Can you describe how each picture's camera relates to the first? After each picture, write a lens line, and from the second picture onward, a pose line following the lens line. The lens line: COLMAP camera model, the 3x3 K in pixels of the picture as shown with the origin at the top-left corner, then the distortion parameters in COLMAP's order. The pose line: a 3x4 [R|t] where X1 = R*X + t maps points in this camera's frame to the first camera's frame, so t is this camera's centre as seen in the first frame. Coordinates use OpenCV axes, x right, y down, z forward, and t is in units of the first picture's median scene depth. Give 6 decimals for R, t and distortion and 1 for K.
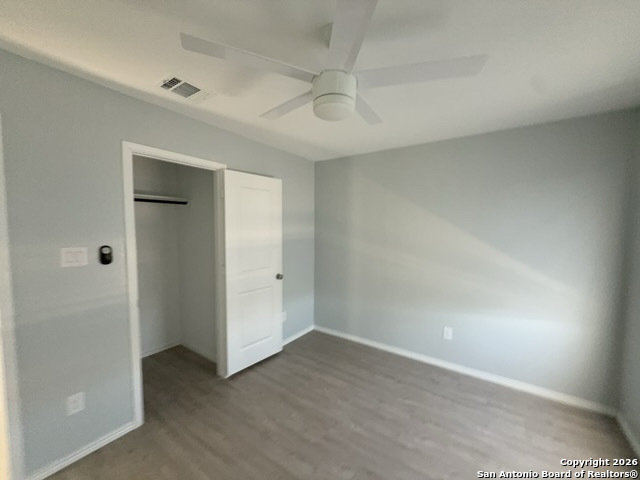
lens RADIAL K [[255.9, 0, 324.1], [0, 255.9, 238.6], [0, 0, 1]] dist [0.002594, 0.000254]
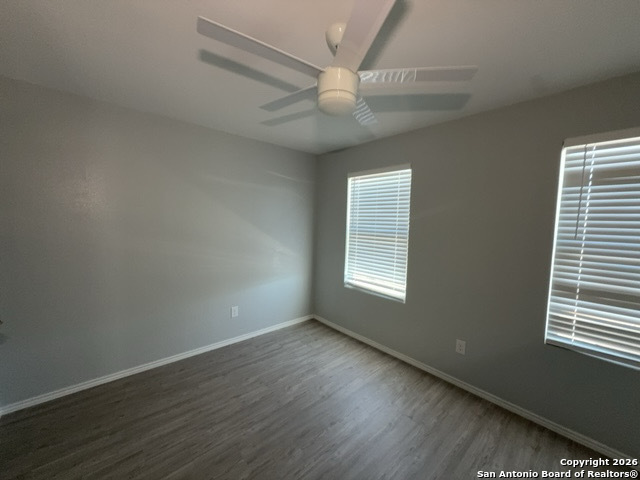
lens RADIAL K [[255.9, 0, 323.6], [0, 255.9, 239.4], [0, 0, 1]] dist [0.002594, 0.000254]
pose [[0.208126, -0.063611, 0.976031, -0.620826], [0.008540, 0.997963, 0.063219, -0.007287], [-0.978065, -0.004823, 0.208245, 0.502036]]
